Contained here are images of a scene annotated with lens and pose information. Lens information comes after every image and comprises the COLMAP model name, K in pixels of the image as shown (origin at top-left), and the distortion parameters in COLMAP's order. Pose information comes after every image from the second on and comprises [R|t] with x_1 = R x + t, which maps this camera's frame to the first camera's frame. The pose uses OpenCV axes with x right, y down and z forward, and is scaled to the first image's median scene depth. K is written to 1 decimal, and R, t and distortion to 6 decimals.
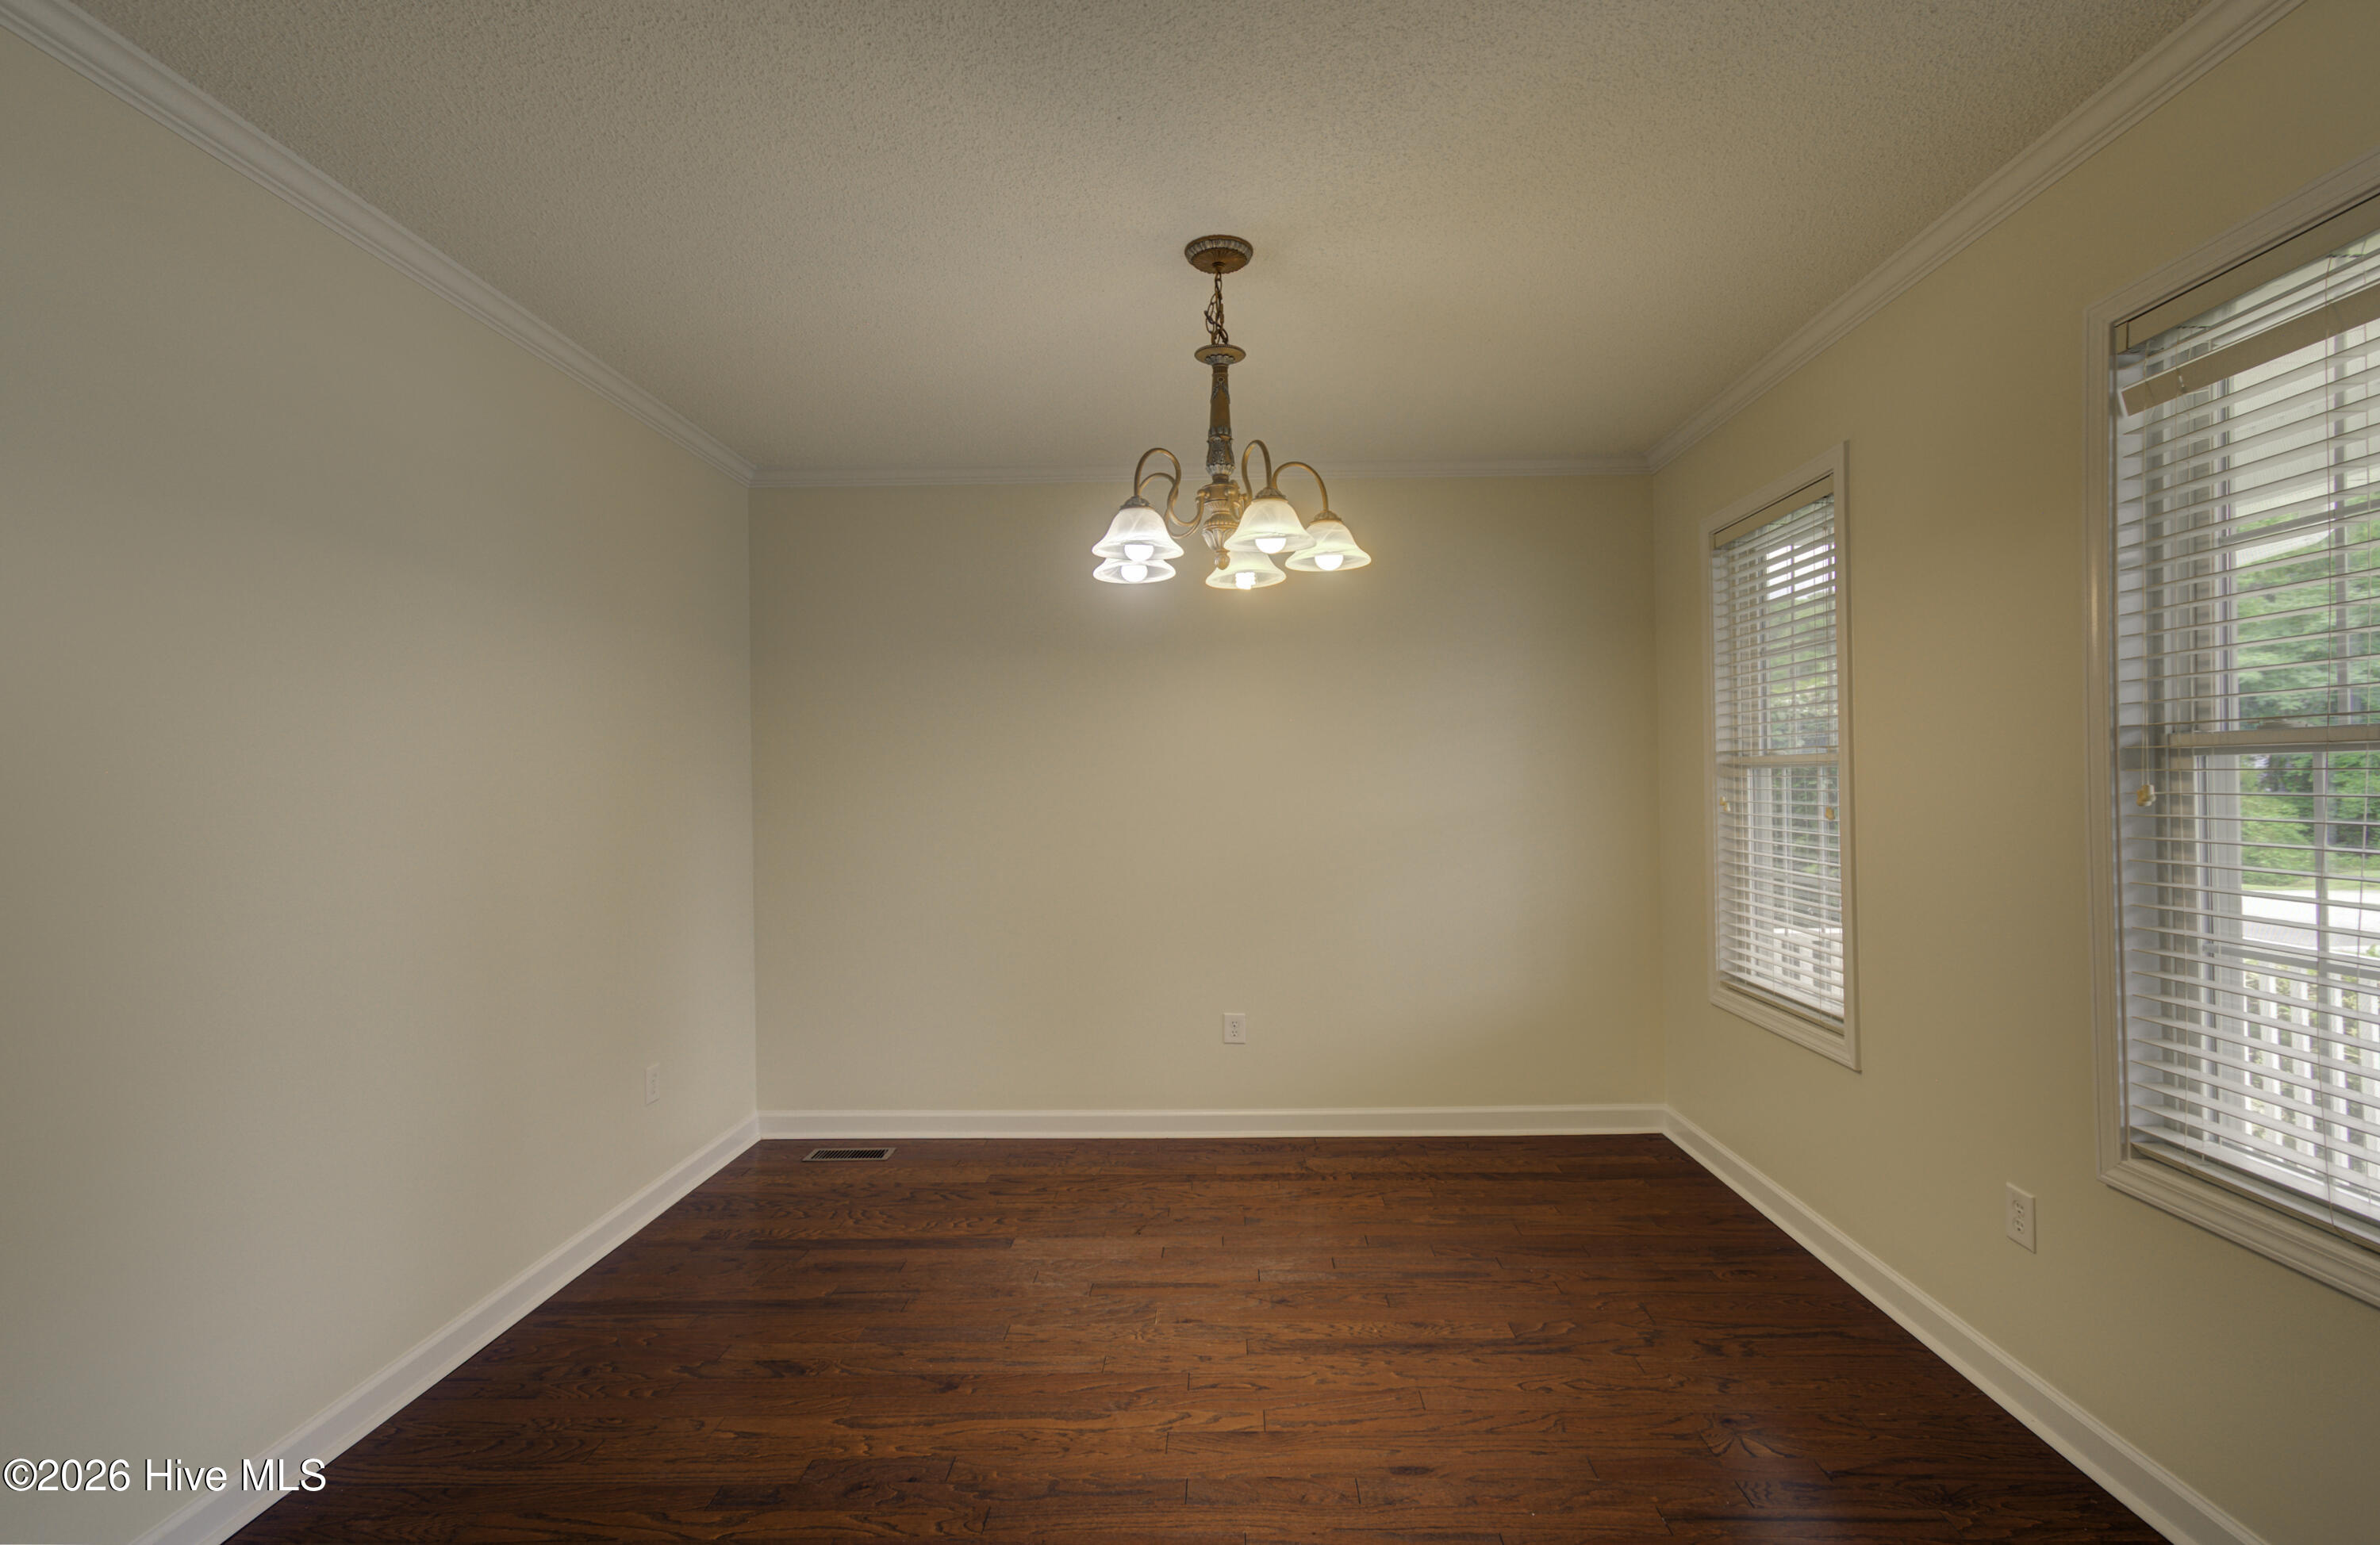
lens RADIAL K [[1055.3, 0, 1232.5], [0, 1055.3, 766.3], [0, 0, 1]] dist [0.003586, 0.006147]
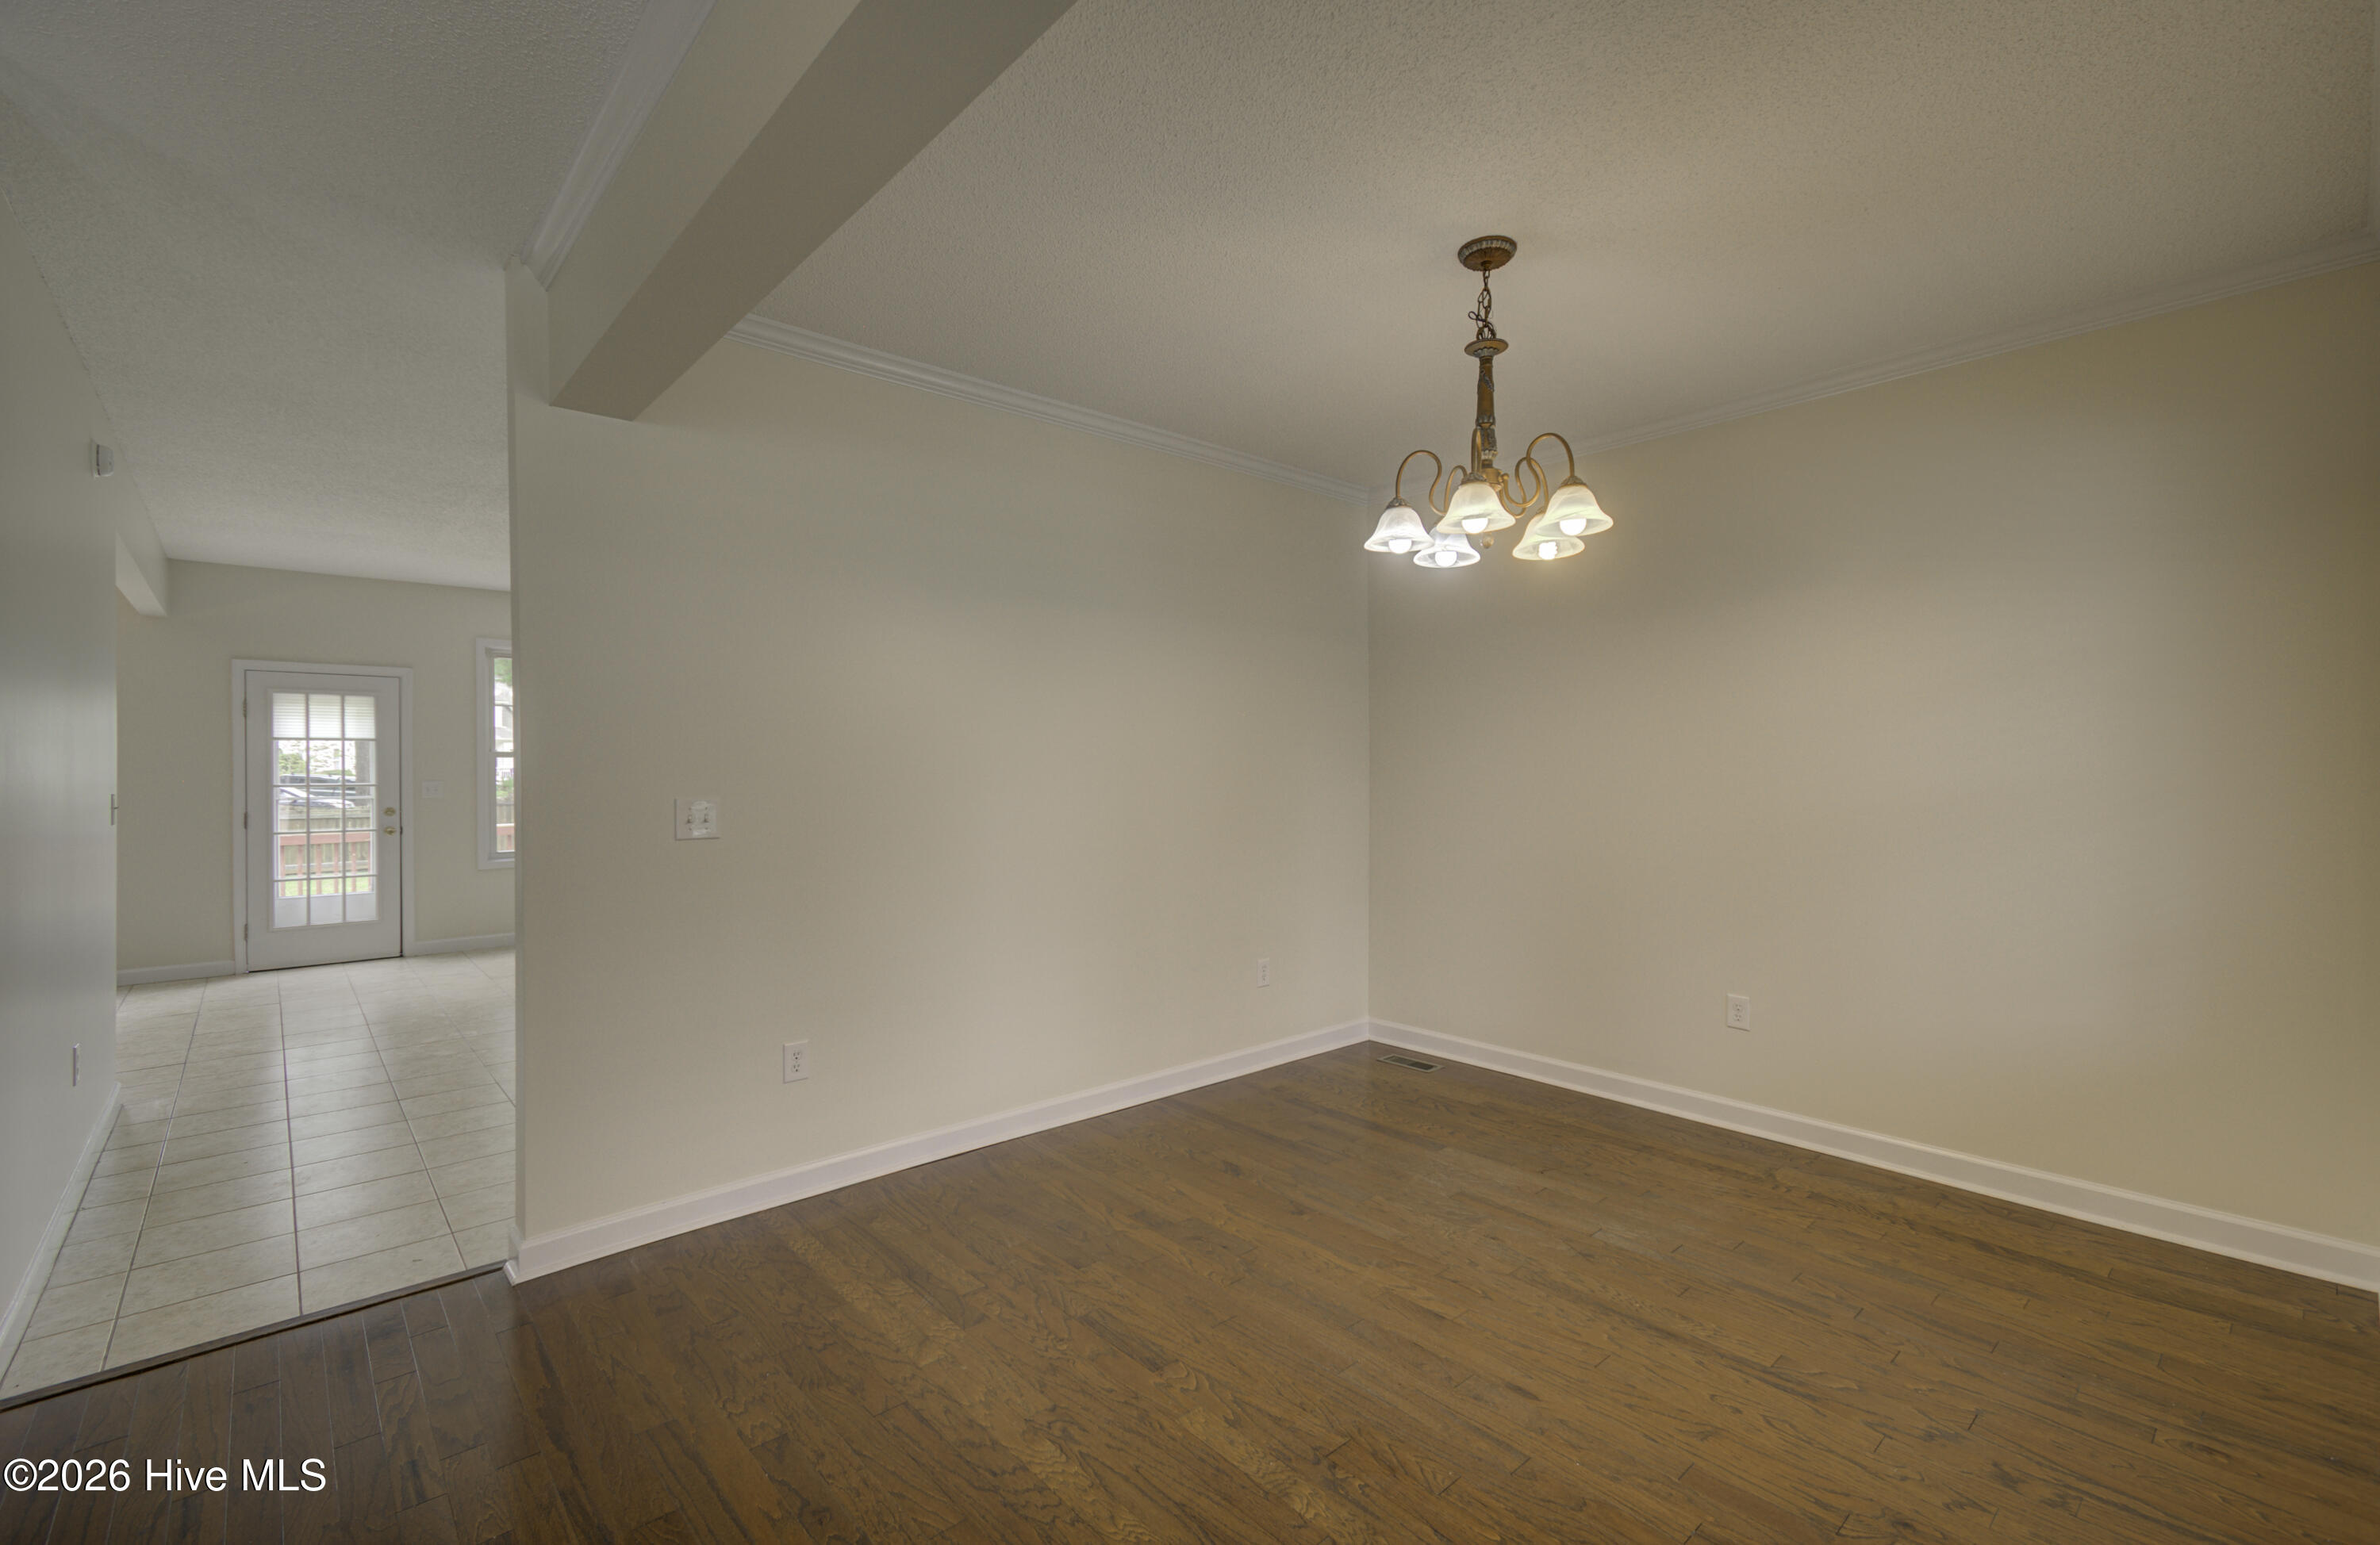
lens RADIAL K [[1055.3, 0, 1187.0], [0, 1055.3, 758.7], [0, 0, 1]] dist [0.003586, 0.006147]
pose [[0.667195, 0.007244, -0.744848, 0.541088], [0.004714, 0.999892, 0.013946, 0.013342], [0.744868, -0.012816, 0.667089, 0.041612]]
